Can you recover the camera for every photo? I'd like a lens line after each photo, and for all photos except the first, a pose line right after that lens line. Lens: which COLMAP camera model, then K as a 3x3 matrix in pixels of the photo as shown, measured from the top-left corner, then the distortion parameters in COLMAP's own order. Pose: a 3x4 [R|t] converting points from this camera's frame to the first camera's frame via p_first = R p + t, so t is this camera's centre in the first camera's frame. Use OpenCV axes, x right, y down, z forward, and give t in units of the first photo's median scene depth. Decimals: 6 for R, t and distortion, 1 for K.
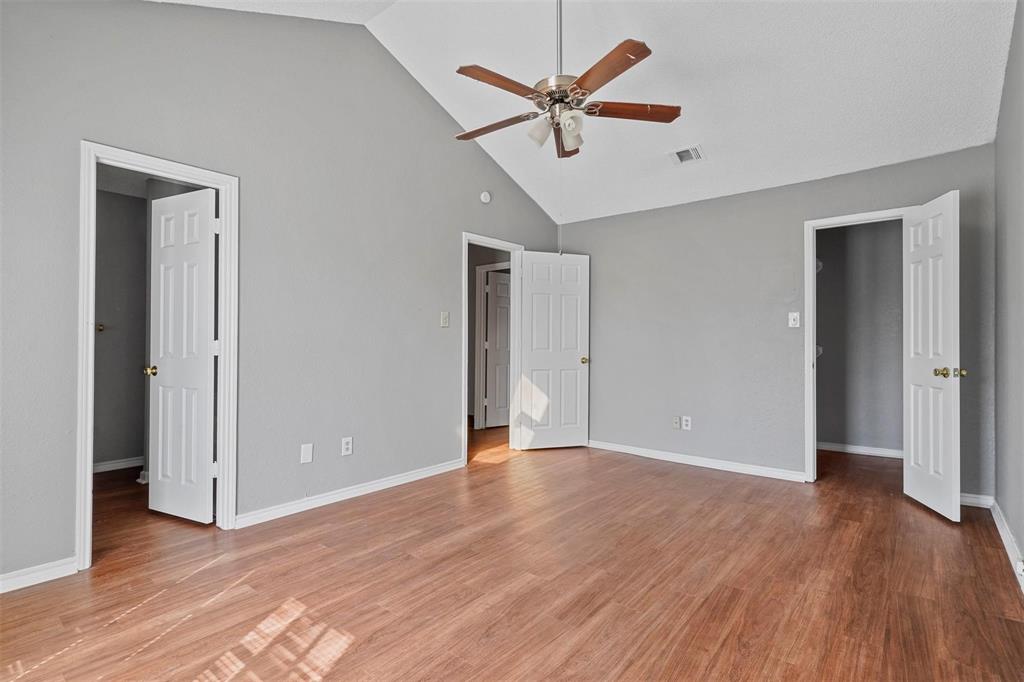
lens RADIAL K [[501.8, 0, 506.6], [0, 501.8, 331.4], [0, 0, 1]] dist [0.002784, 0.000484]
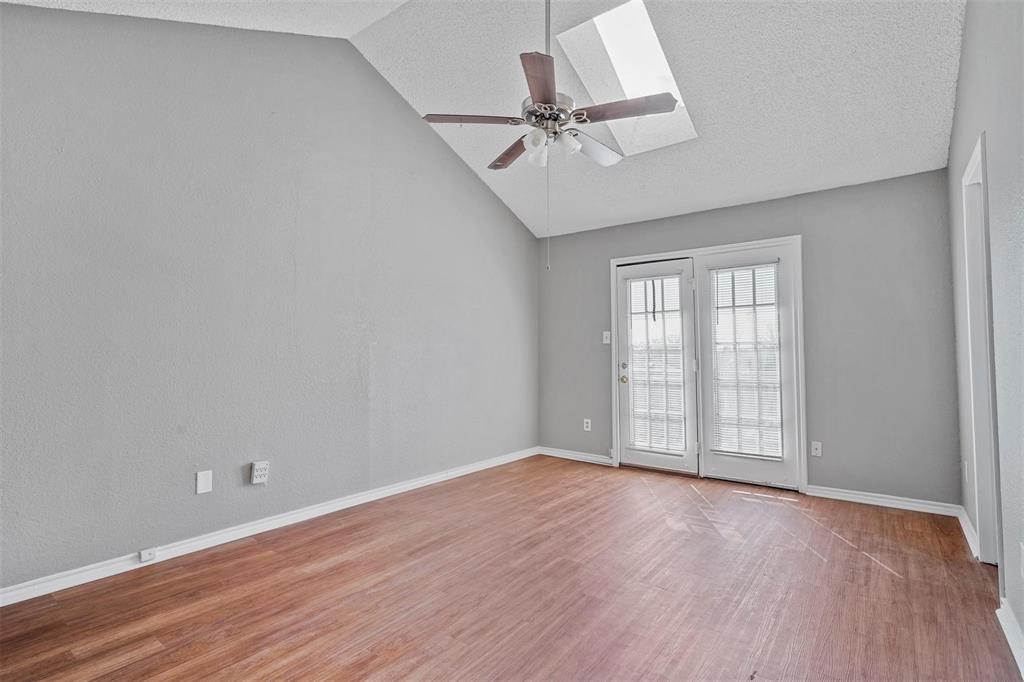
lens RADIAL K [[501.8, 0, 506.6], [0, 501.8, 331.4], [0, 0, 1]] dist [0.002784, 0.000484]
pose [[-0.999299, 0.001543, -0.037415, 0.245962], [0.004081, 0.997688, -0.067832, 0.043322], [0.037224, -0.067937, -0.996995, 2.141577]]
